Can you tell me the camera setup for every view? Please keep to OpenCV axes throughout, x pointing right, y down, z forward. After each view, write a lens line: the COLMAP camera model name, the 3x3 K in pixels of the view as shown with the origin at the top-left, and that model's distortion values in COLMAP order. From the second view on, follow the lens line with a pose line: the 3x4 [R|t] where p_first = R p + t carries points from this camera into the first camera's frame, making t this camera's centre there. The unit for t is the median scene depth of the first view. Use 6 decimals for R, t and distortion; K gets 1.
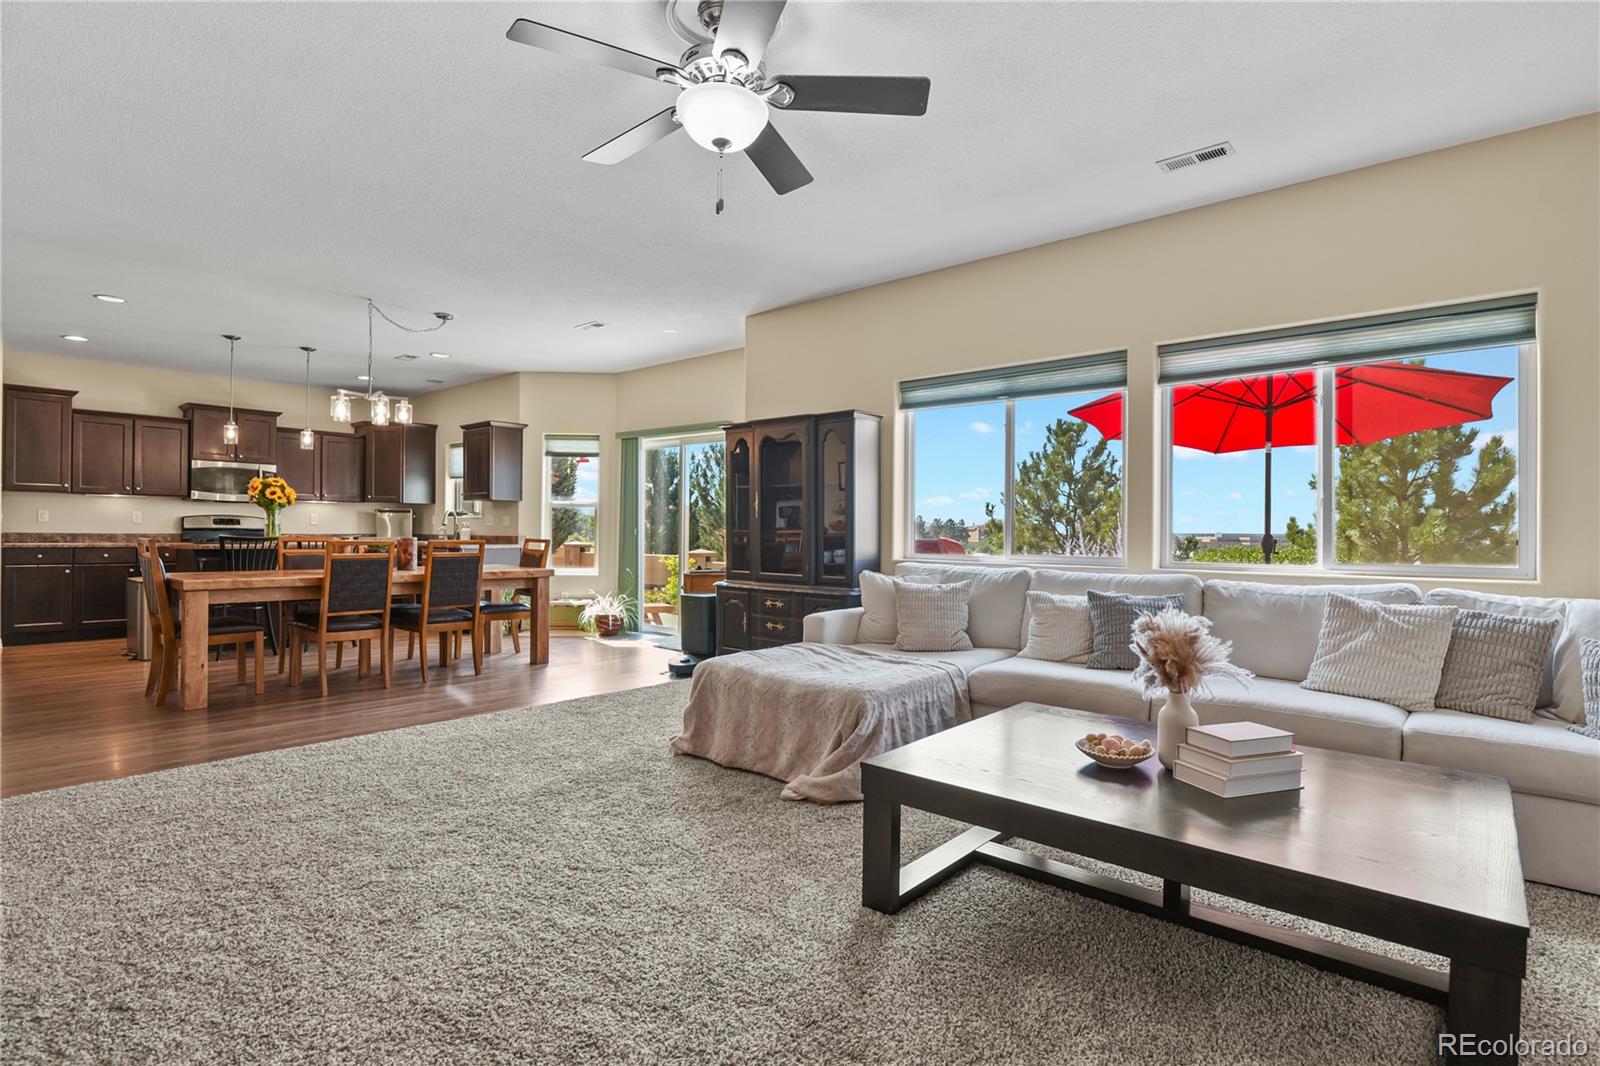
lens RADIAL K [[781.8, 0, 809.4], [0, 781.8, 533.8], [0, 0, 1]] dist [-0.016039, -0.001051]
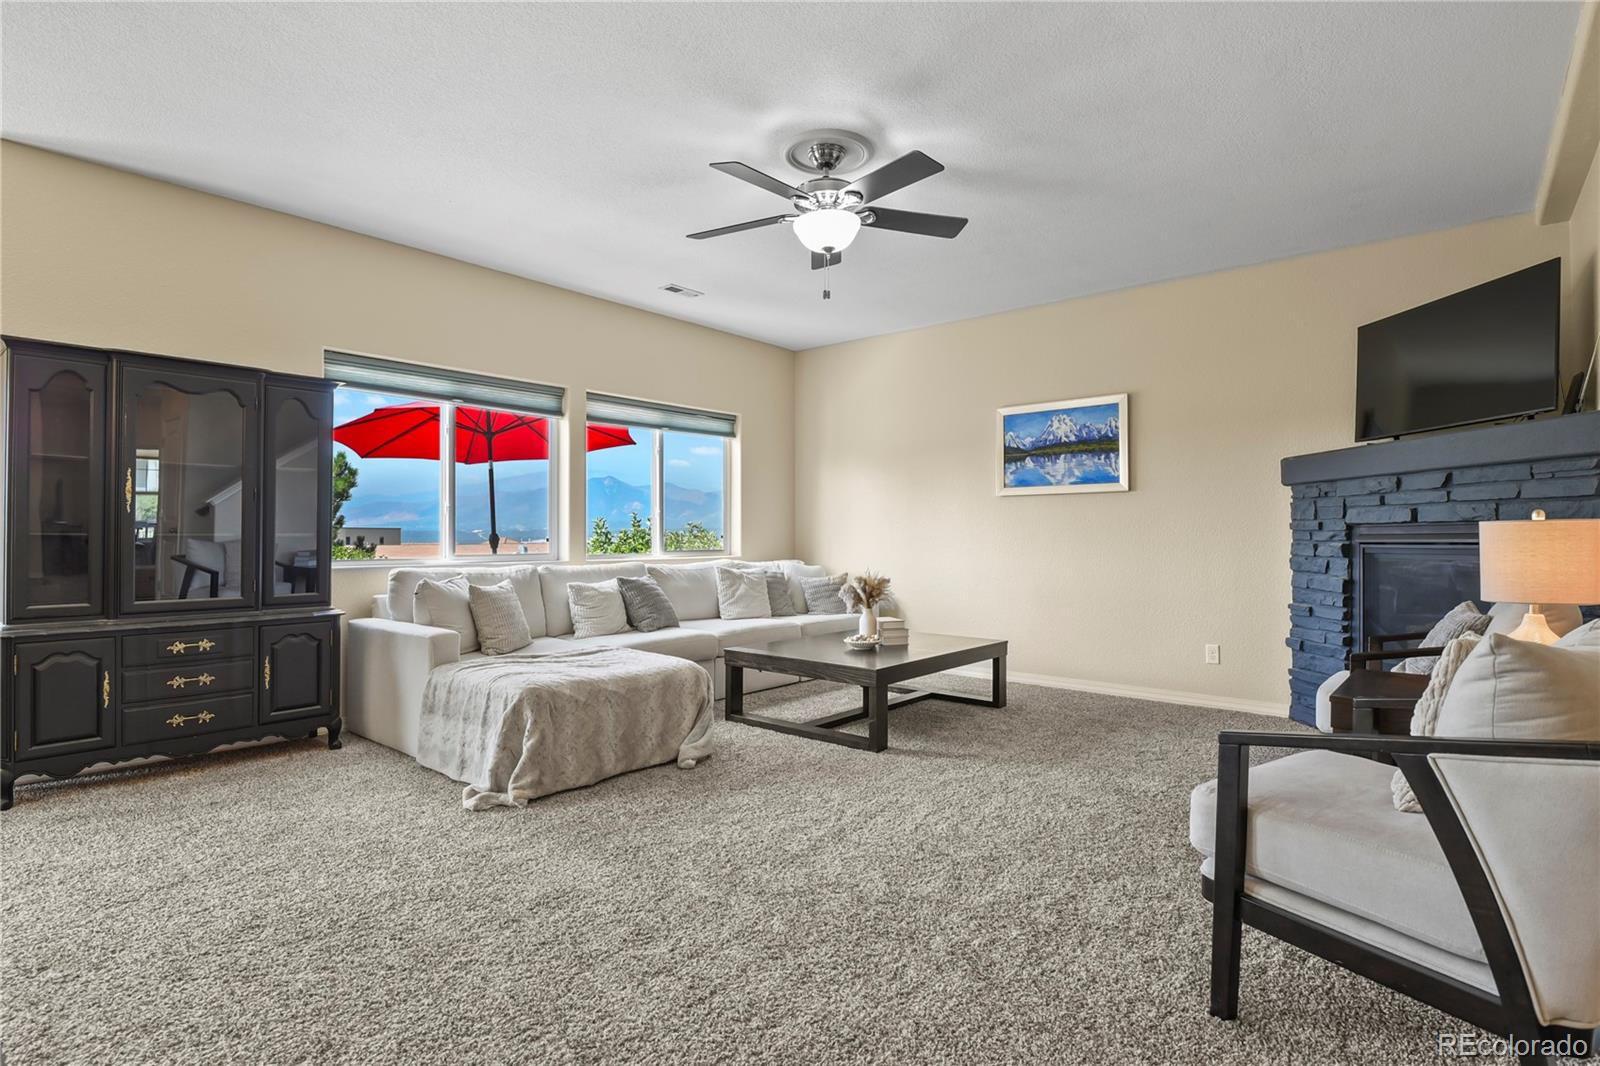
lens RADIAL K [[789.7, 0, 813.1], [0, 789.7, 532.8], [0, 0, 1]] dist [-0.010401, -0.001200]
pose [[-0.014816, -0.006865, 0.999867, -0.503737], [0.002110, 0.999974, 0.006897, -0.005815], [-0.999888, 0.002212, -0.014801, 0.353825]]
